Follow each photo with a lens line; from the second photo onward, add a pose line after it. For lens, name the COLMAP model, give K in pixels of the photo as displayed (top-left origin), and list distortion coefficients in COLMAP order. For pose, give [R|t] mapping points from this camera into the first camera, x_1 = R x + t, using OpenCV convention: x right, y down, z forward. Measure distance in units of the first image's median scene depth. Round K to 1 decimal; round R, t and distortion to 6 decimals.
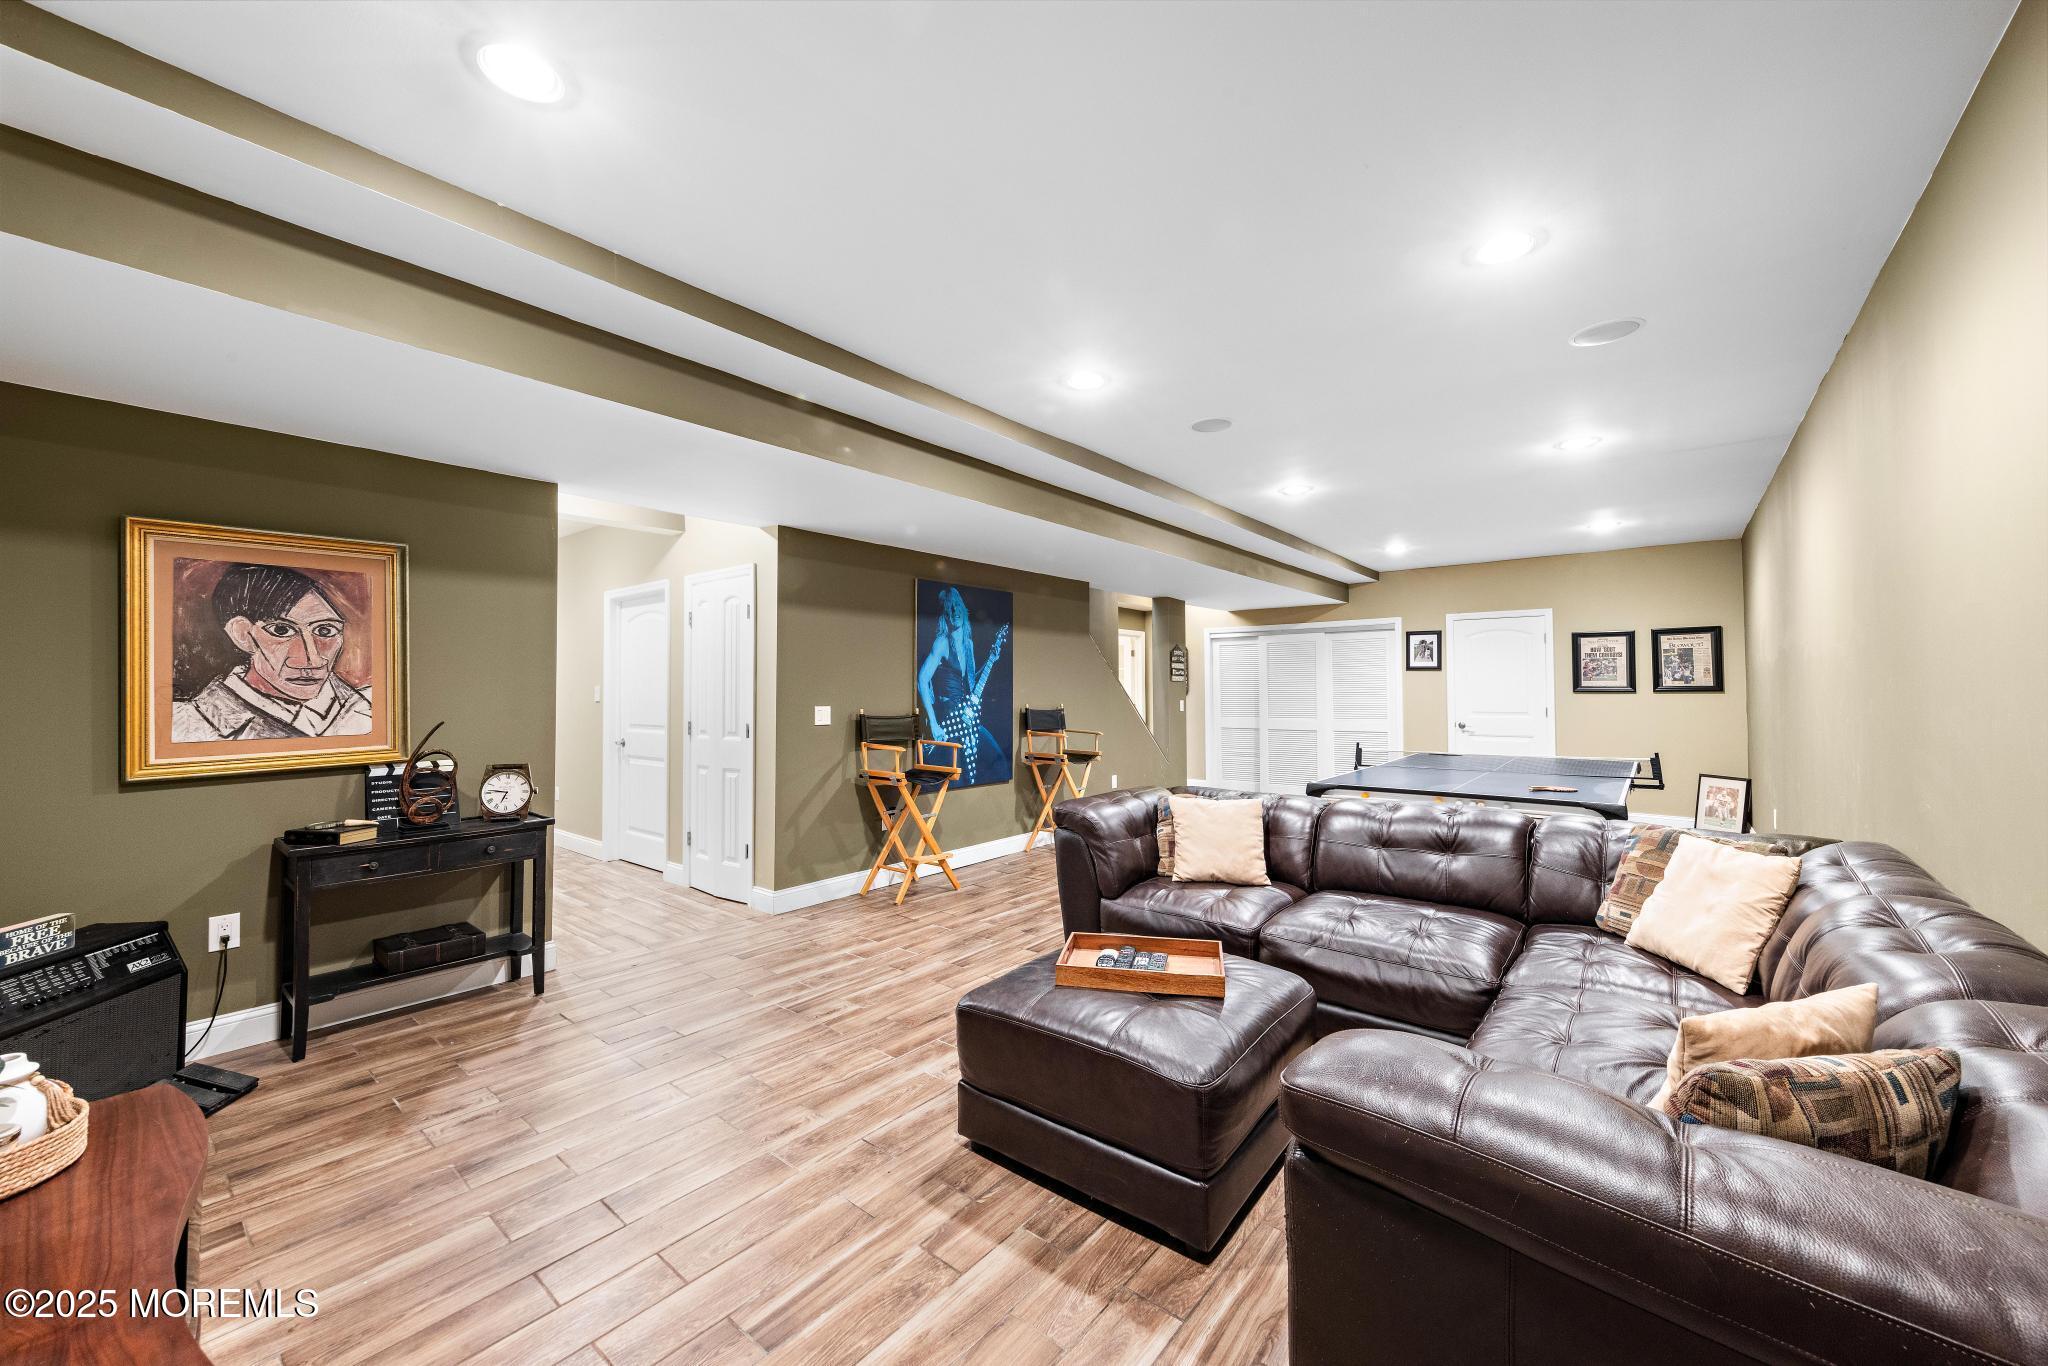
lens RADIAL K [[791.6, 0, 1023.2], [0, 791.6, 660.9], [0, 0, 1]] dist [0.024162, -0.000178]
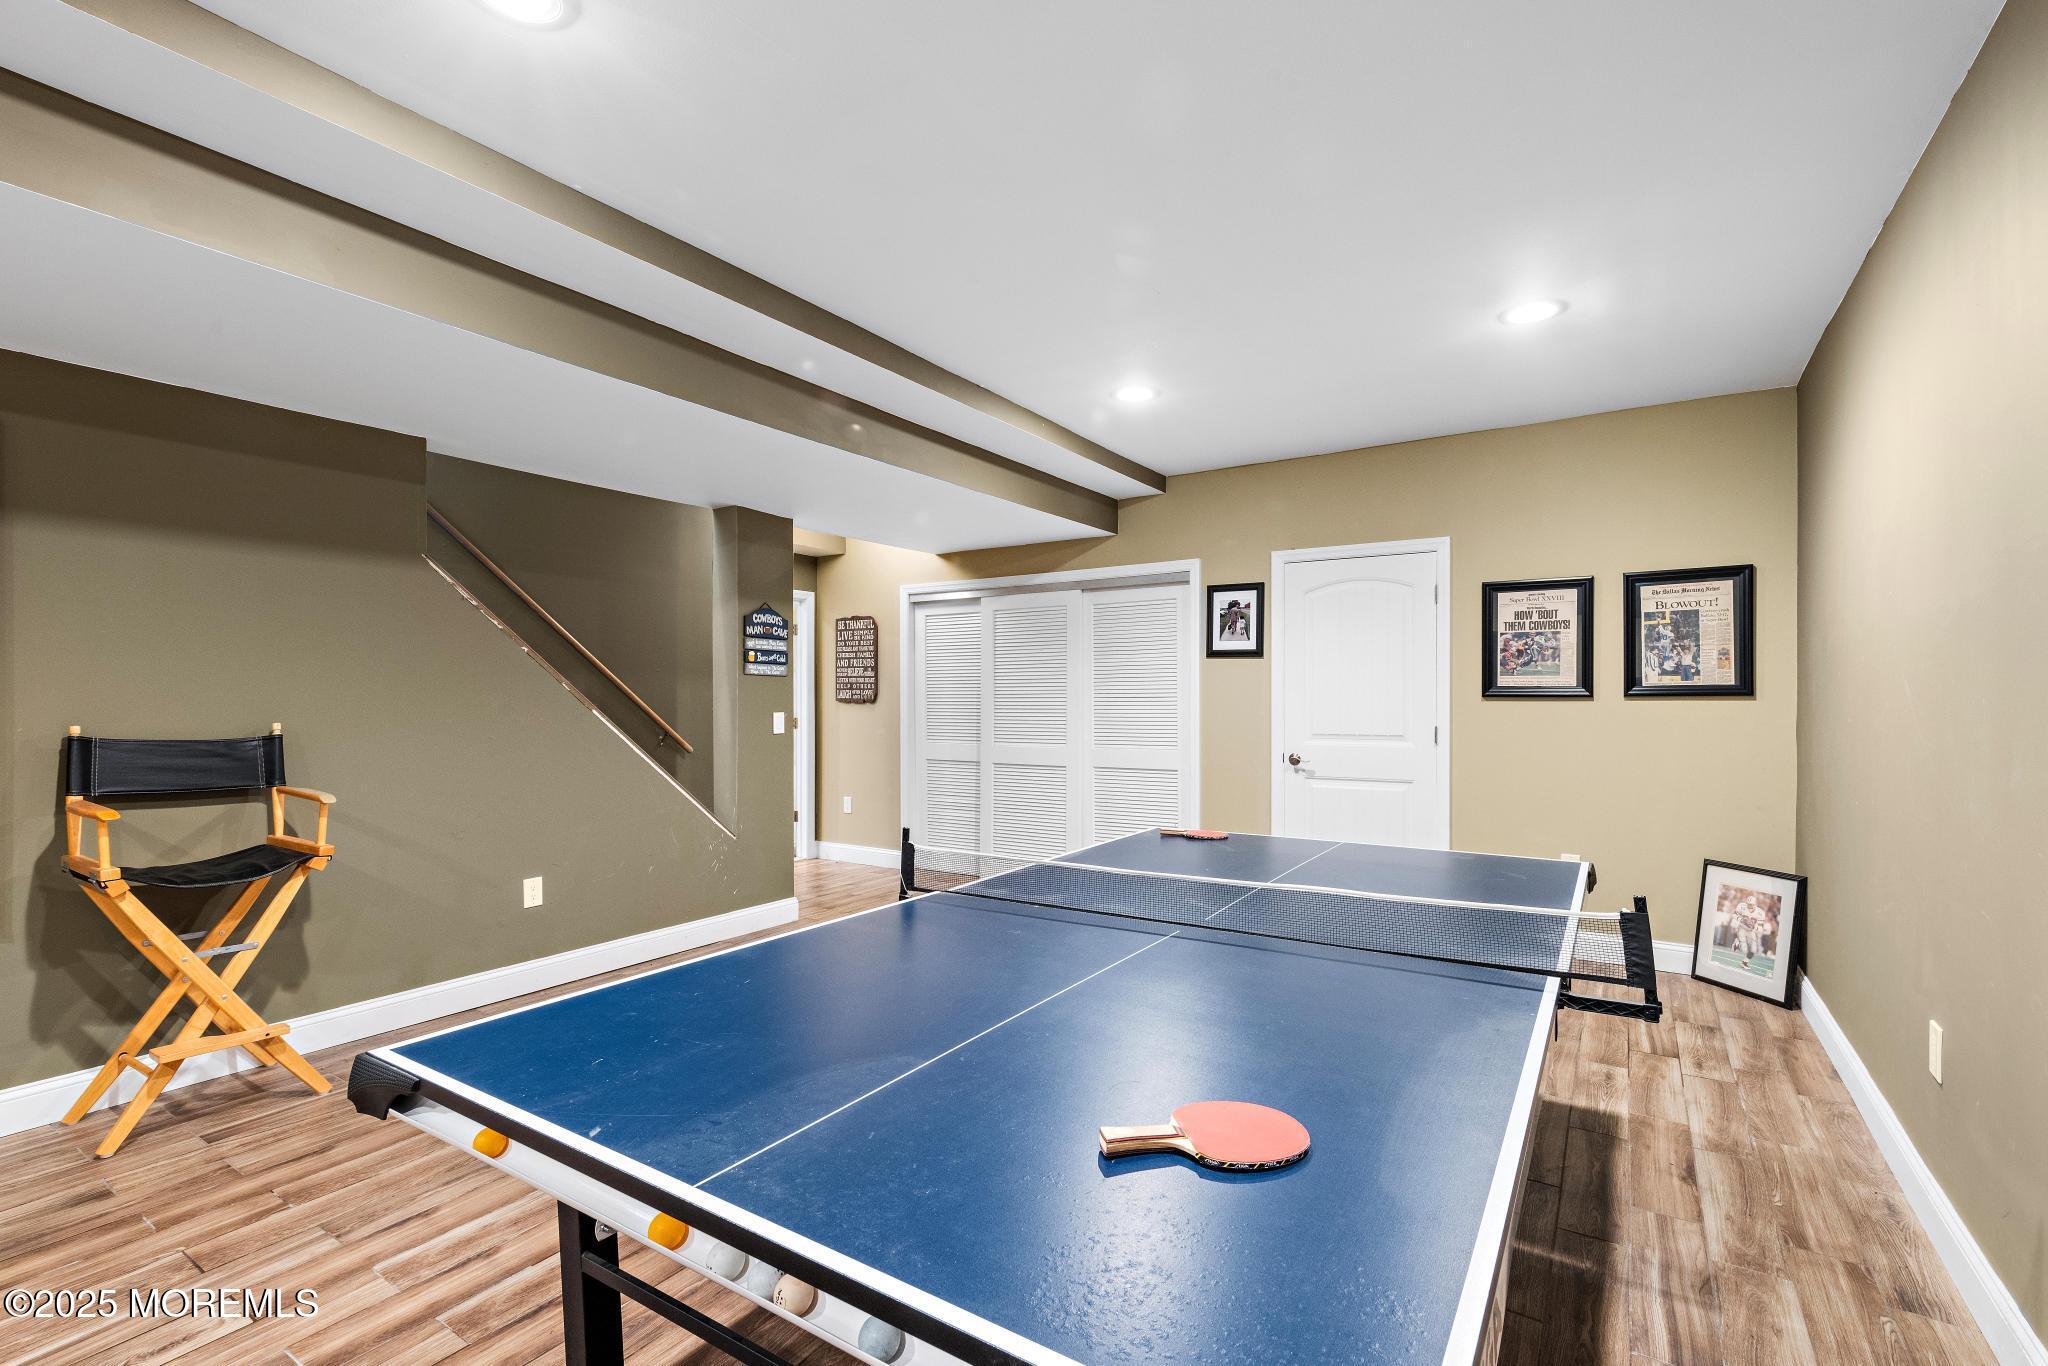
lens RADIAL K [[934.6, 0, 1024.0], [0, 934.6, 683.0], [0, 0, 1]] dist [0.014512, 0.000285]
pose [[0.994892, 0.004437, 0.100849, 0.330463], [-0.006710, 0.999731, 0.022213, 0.018199], [-0.100723, -0.022776, 0.994654, 0.426313]]
